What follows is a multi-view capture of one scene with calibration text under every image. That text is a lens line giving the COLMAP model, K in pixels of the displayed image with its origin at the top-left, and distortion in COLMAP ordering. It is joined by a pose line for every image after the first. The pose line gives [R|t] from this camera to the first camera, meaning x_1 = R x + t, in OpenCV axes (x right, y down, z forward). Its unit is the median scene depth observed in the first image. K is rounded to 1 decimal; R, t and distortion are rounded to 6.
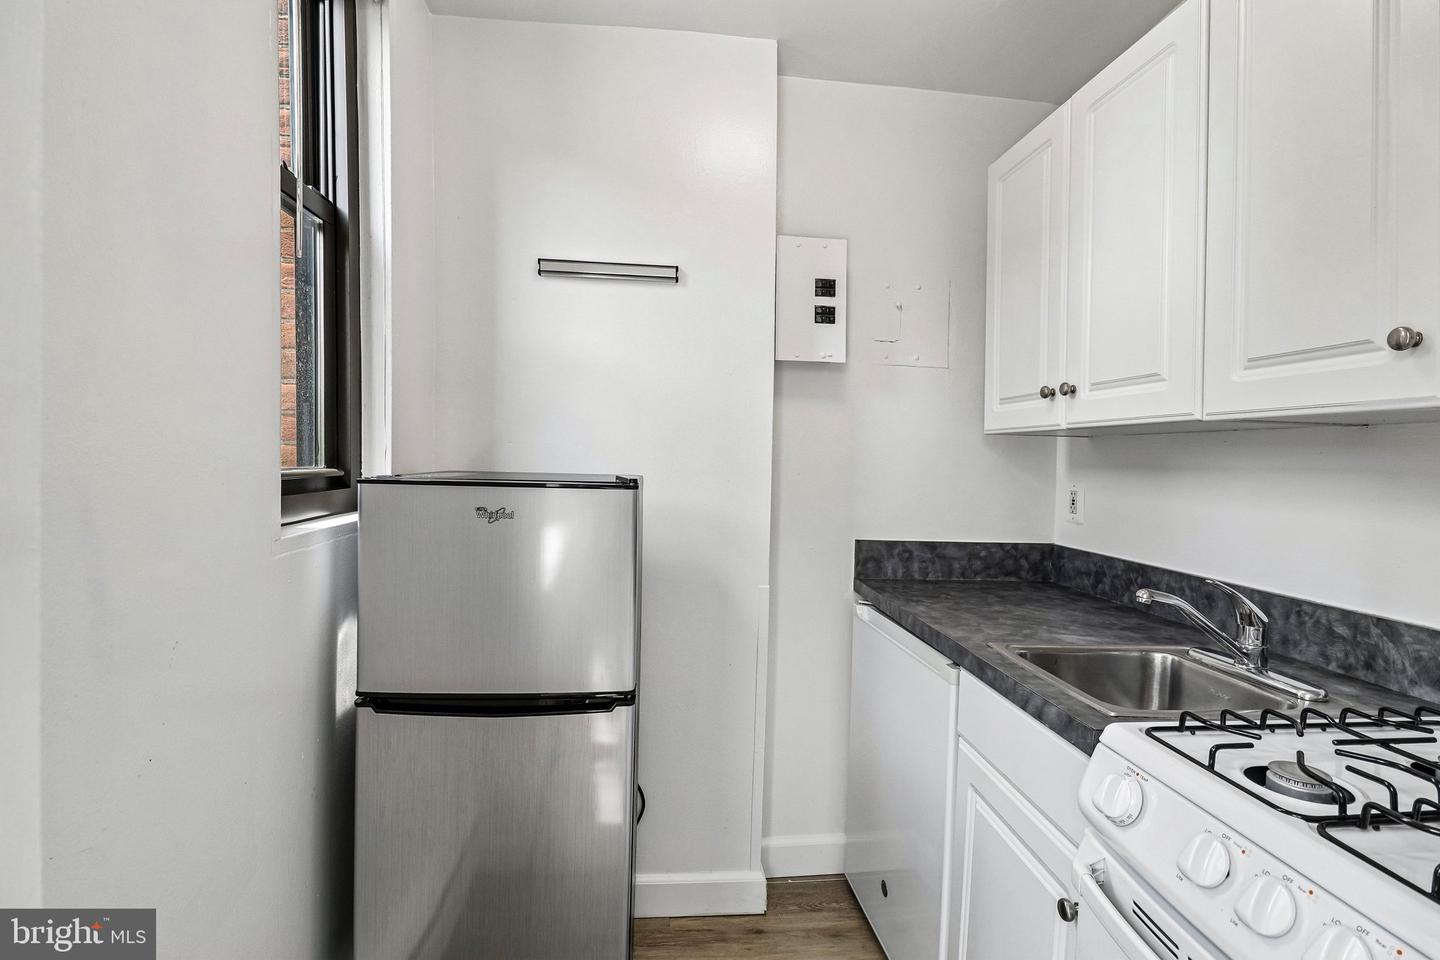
lens RADIAL K [[684.5, 0, 748.7], [0, 684.5, 485.2], [0, 0, 1]] dist [0.011851, -0.020822]
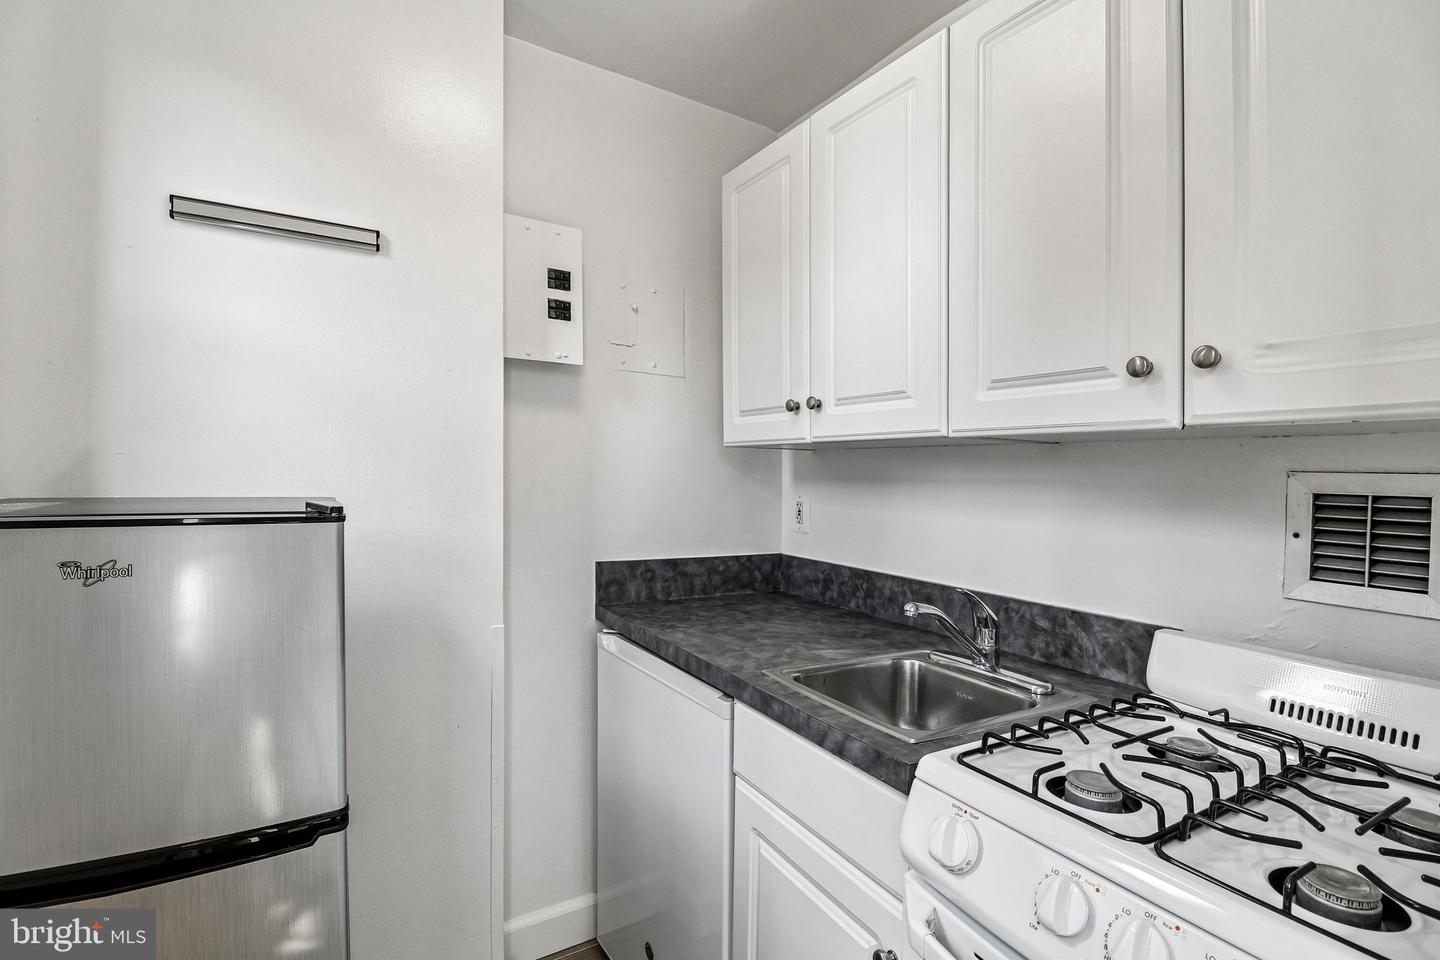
lens RADIAL K [[673.4, 0, 710.2], [0, 673.4, 480.6], [0, 0, 1]] dist [0.002012, -0.013525]
pose [[0.920721, -0.008827, 0.390122, -0.071397], [0.015818, 0.999767, -0.014711, -0.016468], [-0.389901, 0.019715, 0.920646, 0.172845]]
